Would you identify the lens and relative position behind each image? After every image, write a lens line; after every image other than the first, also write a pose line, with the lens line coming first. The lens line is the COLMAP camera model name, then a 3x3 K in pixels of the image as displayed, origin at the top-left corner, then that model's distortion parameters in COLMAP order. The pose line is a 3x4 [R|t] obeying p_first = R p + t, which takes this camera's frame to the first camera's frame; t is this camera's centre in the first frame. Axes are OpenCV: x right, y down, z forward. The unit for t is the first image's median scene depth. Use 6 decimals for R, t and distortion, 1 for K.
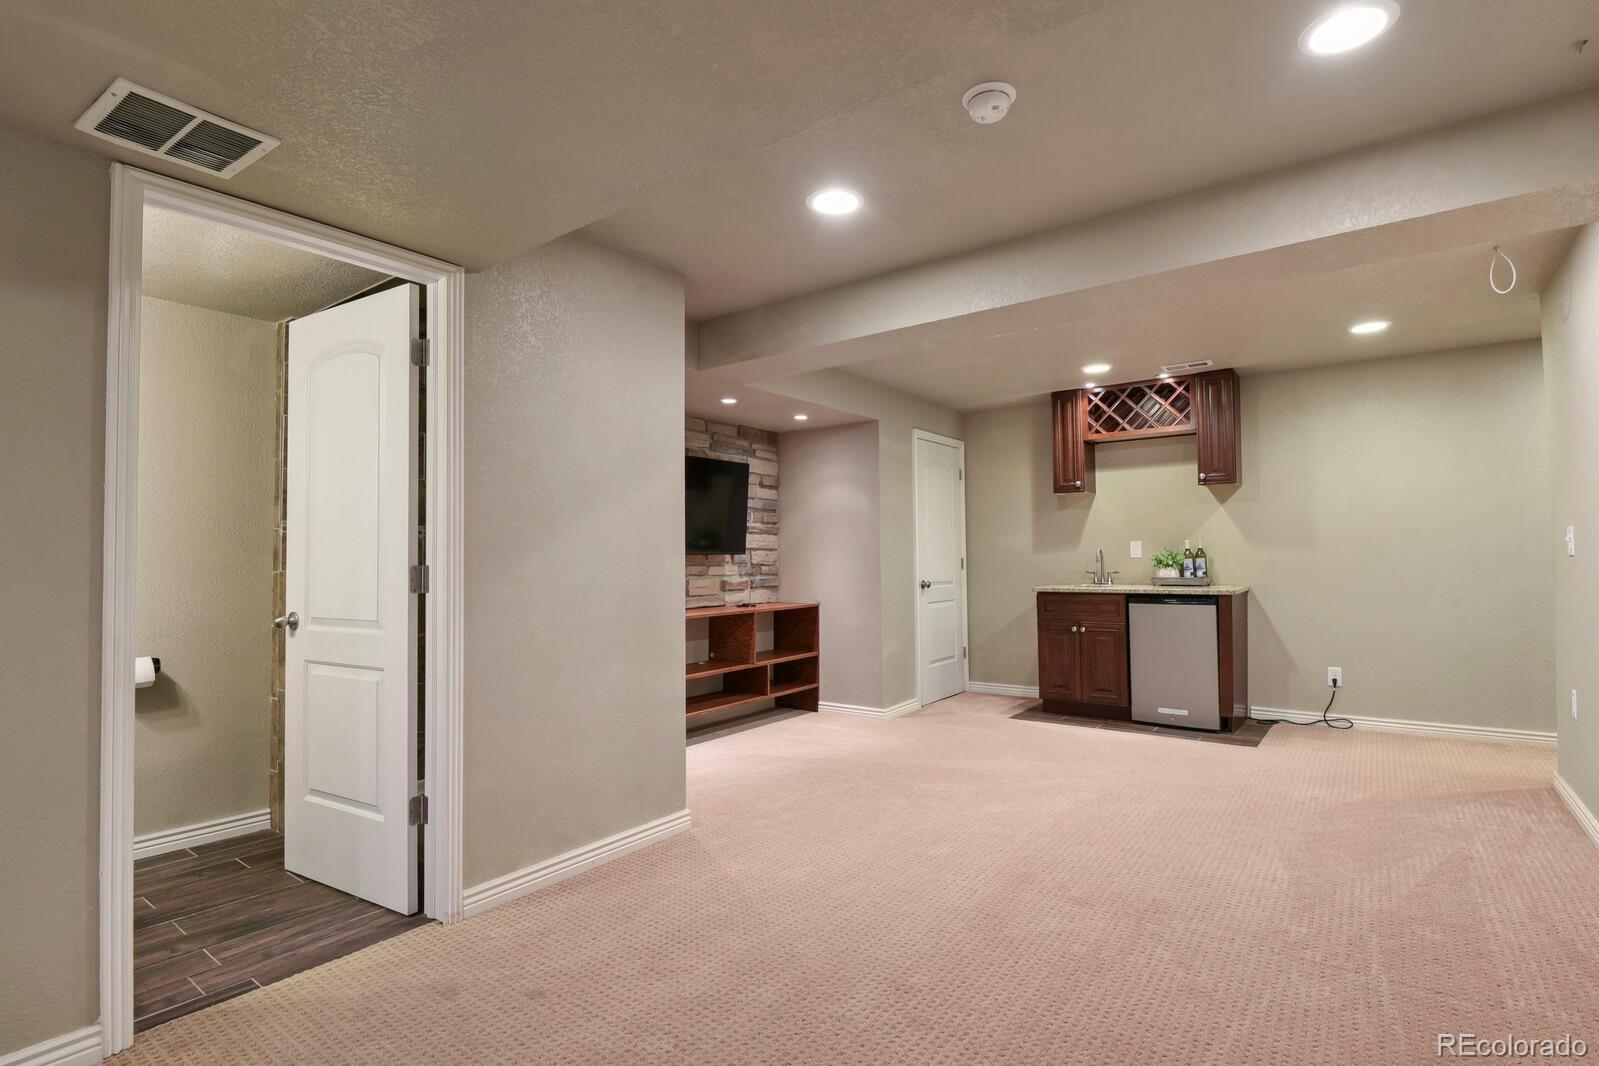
lens RADIAL K [[775.6, 0, 808.8], [0, 775.6, 535.5], [0, 0, 1]] dist [-0.000645, -0.009825]
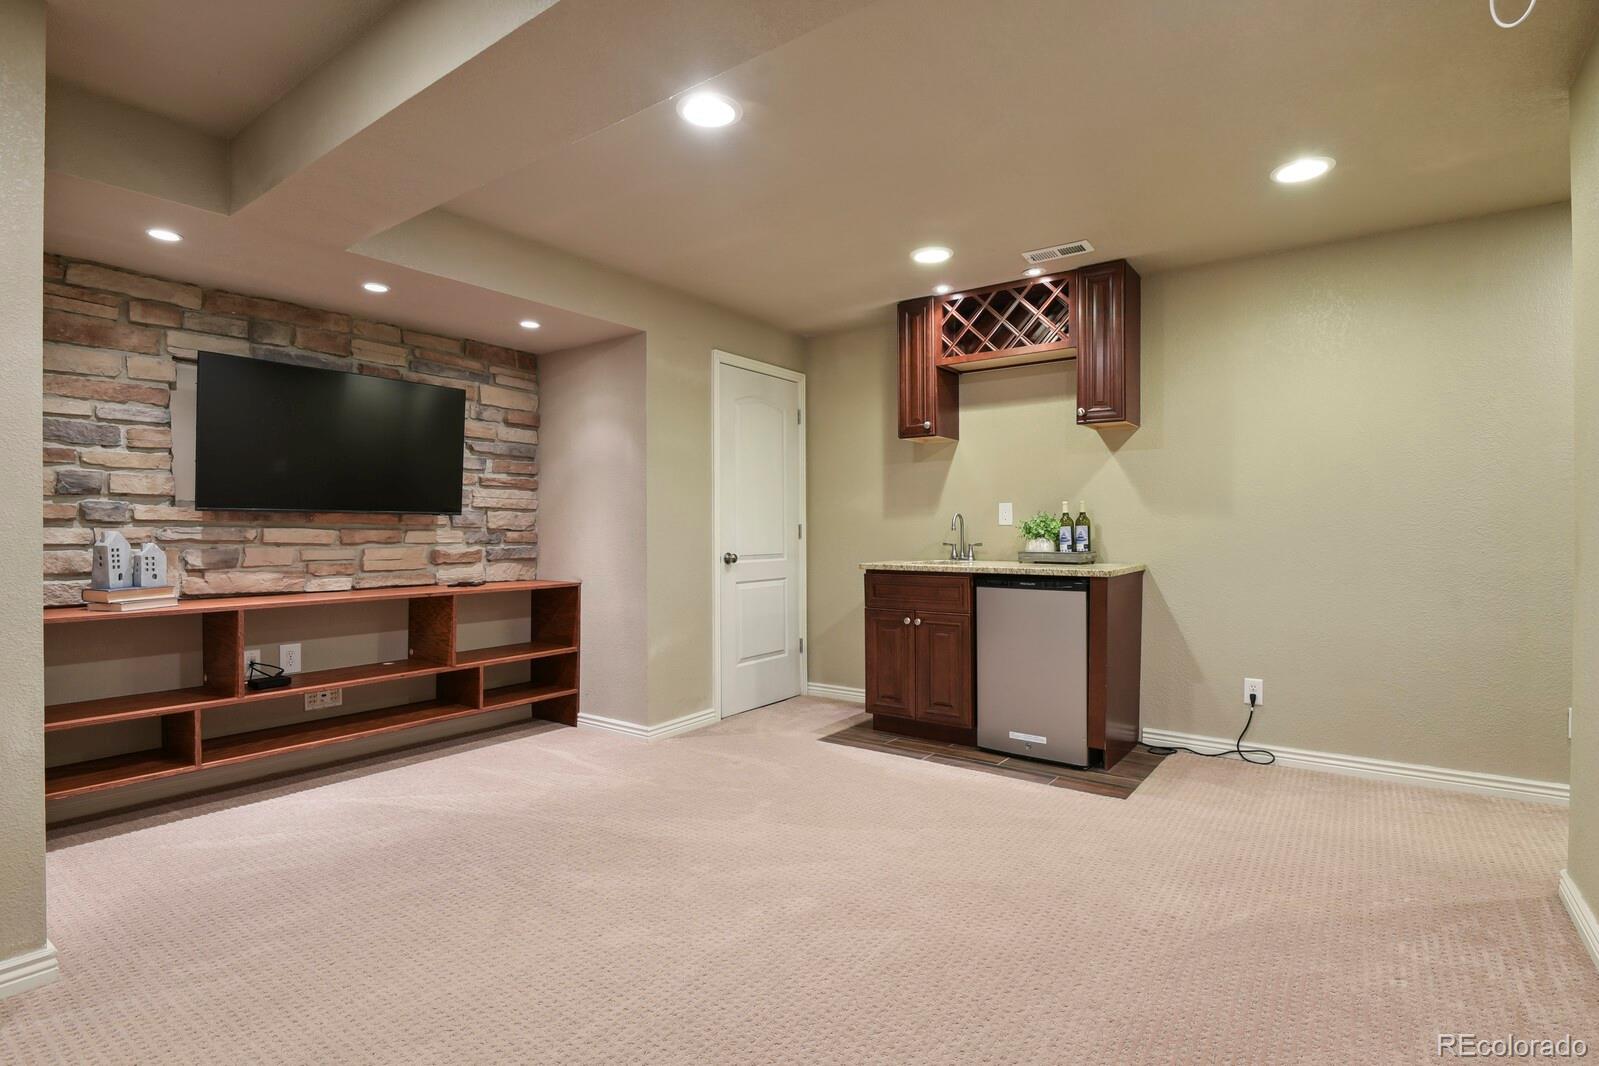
lens RADIAL K [[775.6, 0, 808.8], [0, 775.6, 535.5], [0, 0, 1]] dist [-0.000645, -0.009825]
pose [[0.999901, 0.009297, 0.010534, 0.234320], [-0.009674, 0.999292, 0.036354, 0.013893], [-0.010188, -0.036452, 0.999283, 0.263244]]
